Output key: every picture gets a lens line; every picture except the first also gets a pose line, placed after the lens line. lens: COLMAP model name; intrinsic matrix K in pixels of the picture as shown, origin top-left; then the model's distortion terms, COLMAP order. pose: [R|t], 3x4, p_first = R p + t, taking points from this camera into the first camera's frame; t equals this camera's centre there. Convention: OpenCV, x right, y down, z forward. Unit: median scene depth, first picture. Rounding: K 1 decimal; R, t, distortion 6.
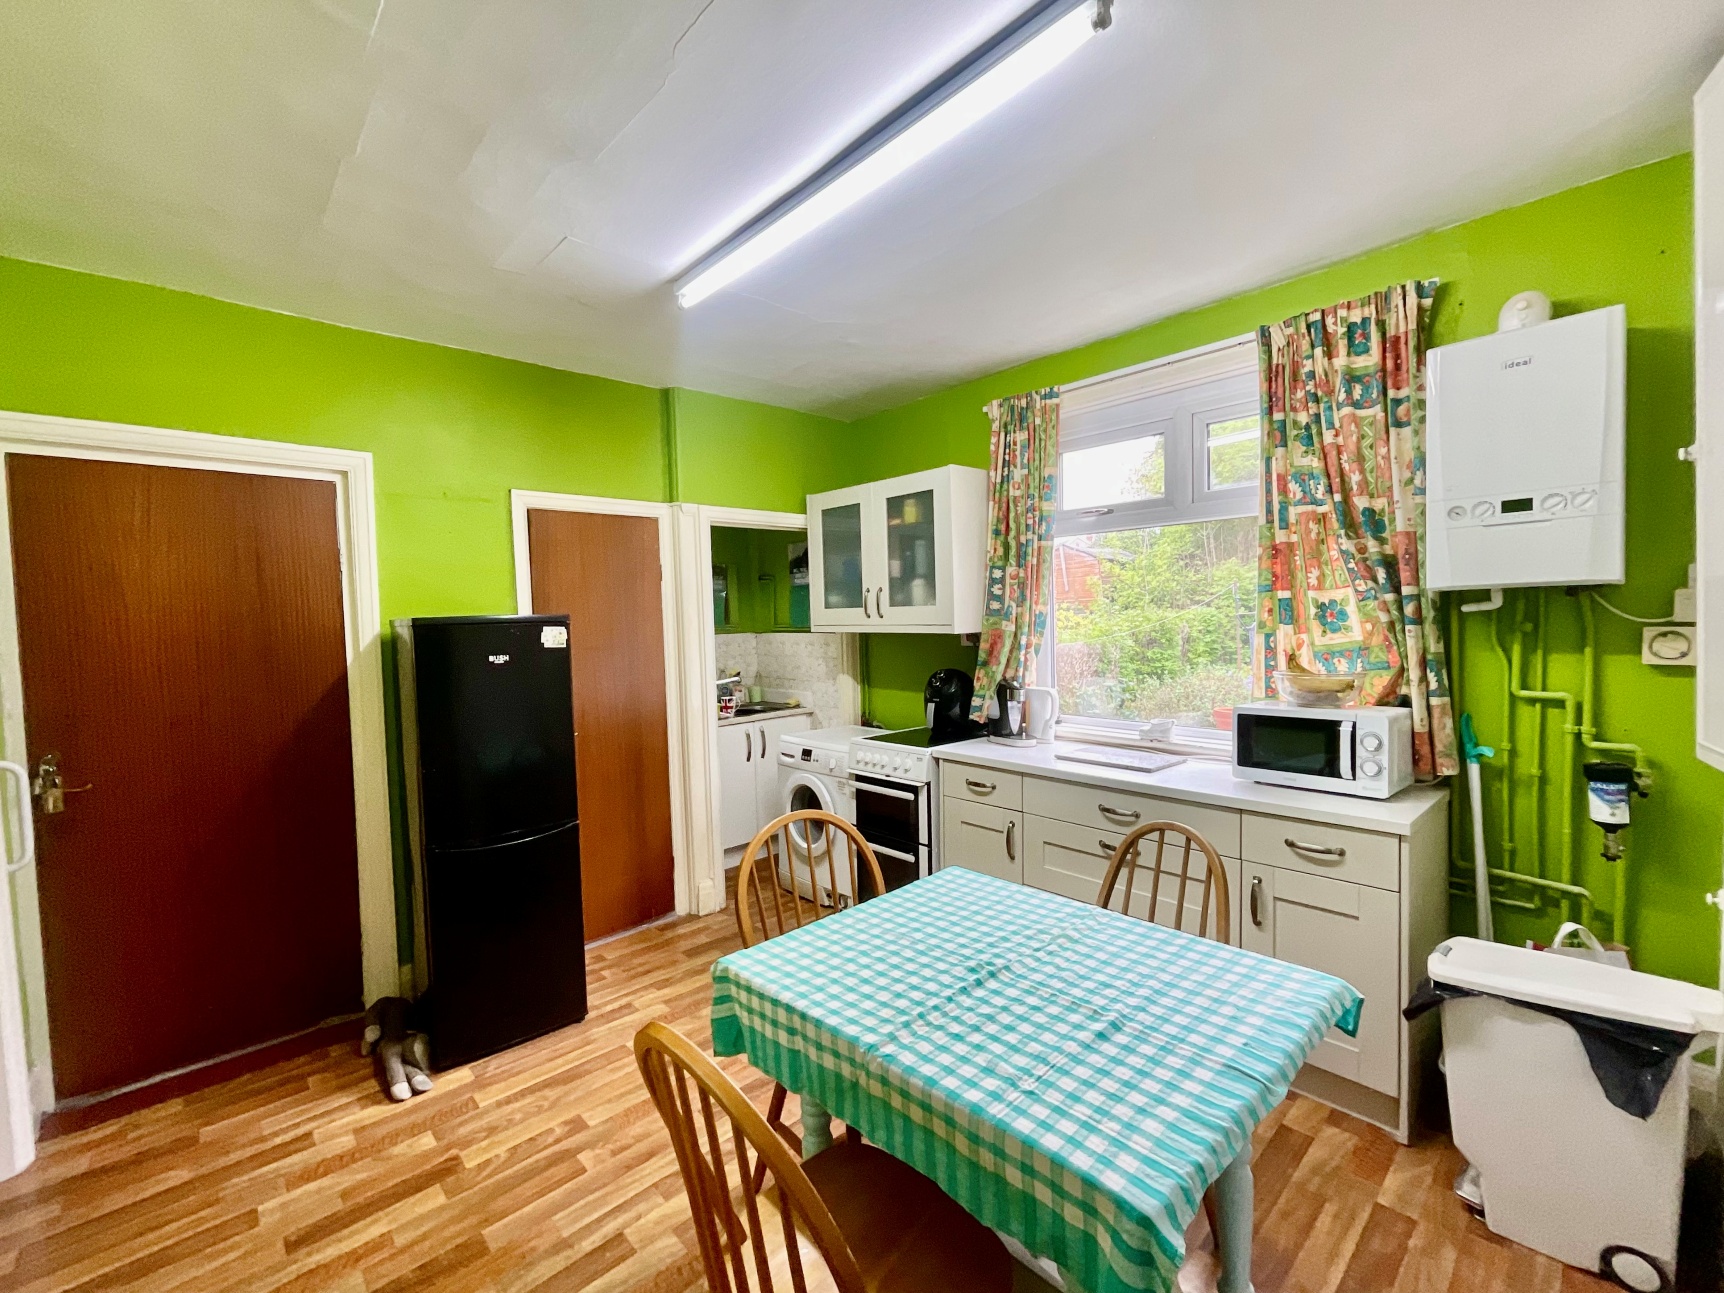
lens RADIAL K [[720.4, 0, 862.0], [0, 720.4, 646.5], [0, 0, 1]] dist [-0.006261, -0.000174]
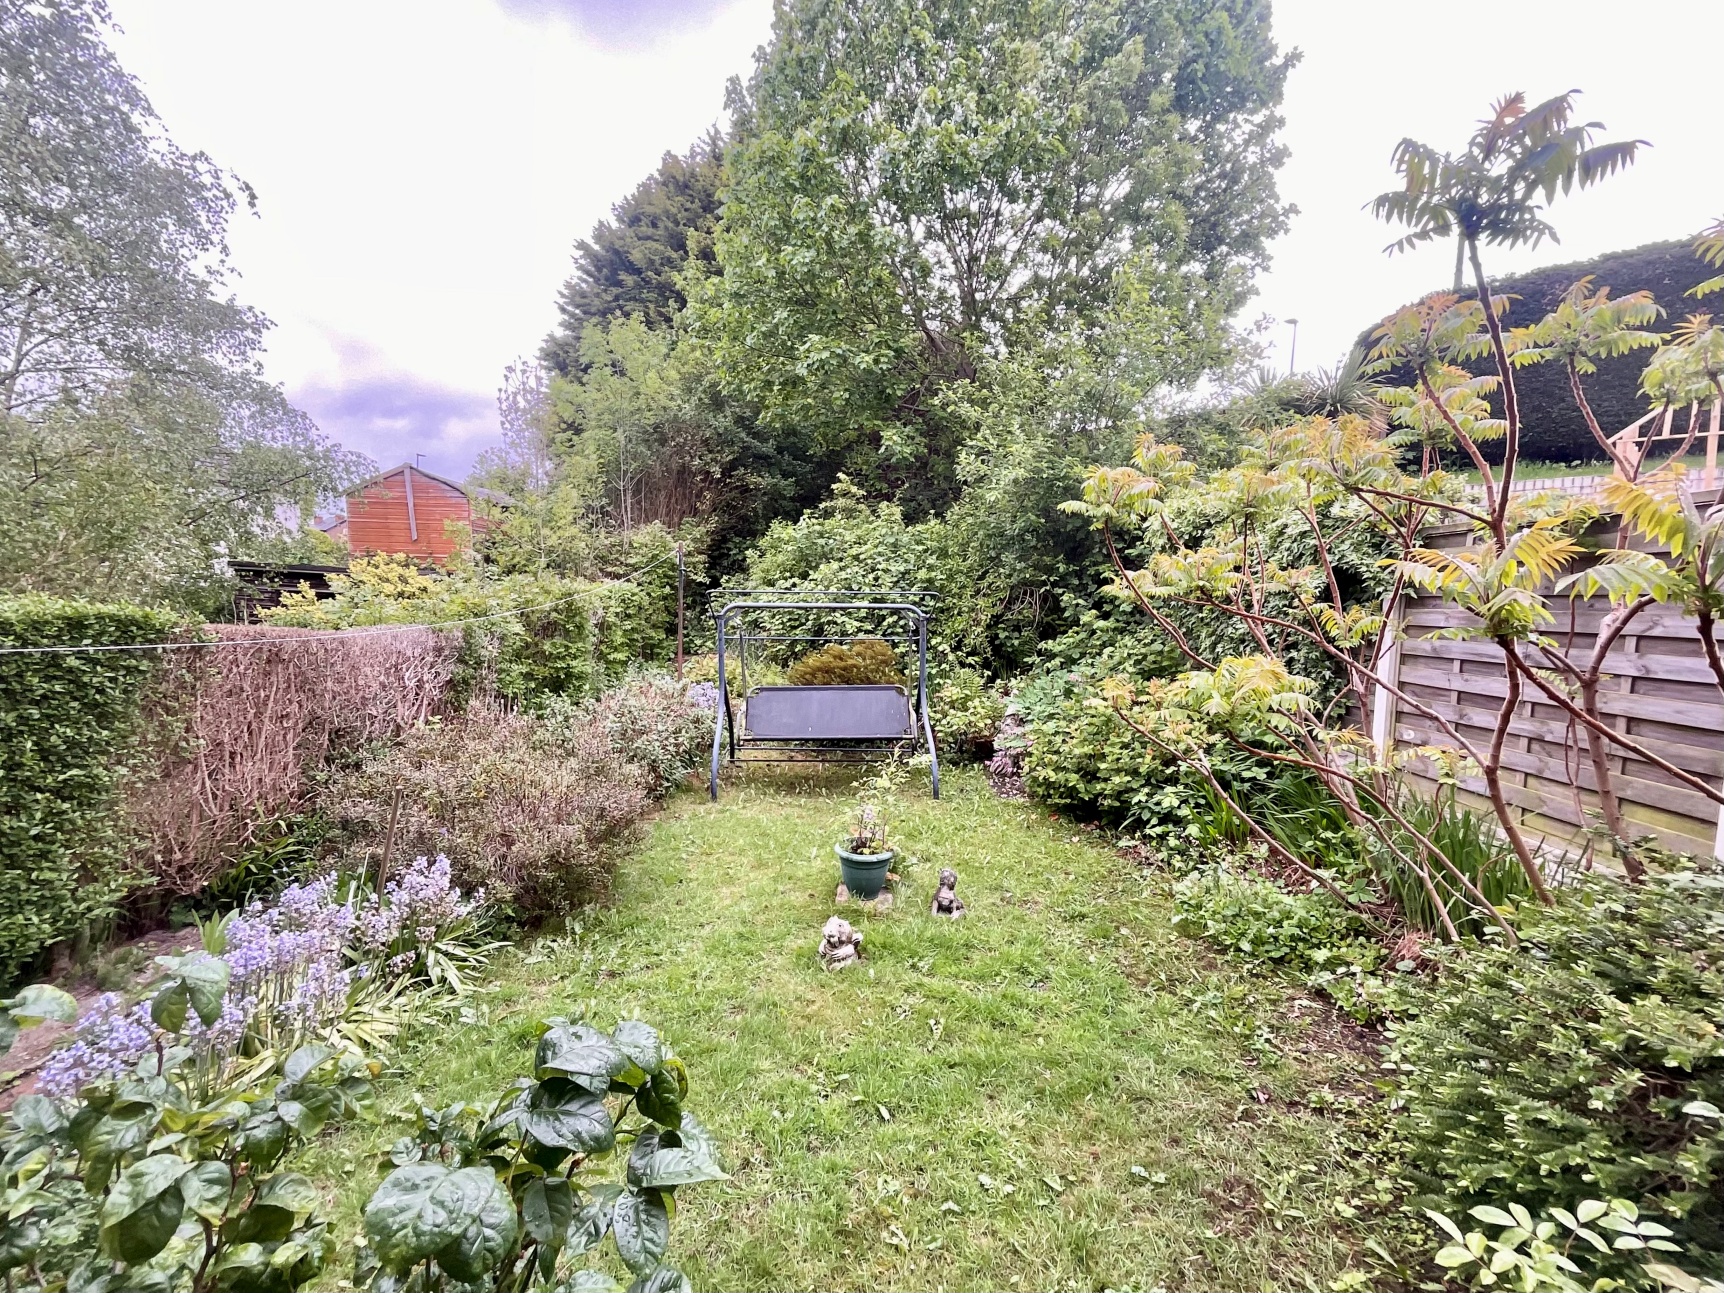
lens RADIAL K [[720.4, 0, 862.0], [0, 720.4, 646.5], [0, 0, 1]] dist [-0.006261, -0.000174]
pose [[0.680858, 0.025319, 0.731978, 0.118918], [-0.048693, 0.998756, 0.010746, -0.009519], [-0.730795, -0.042958, 0.681244, 0.347933]]
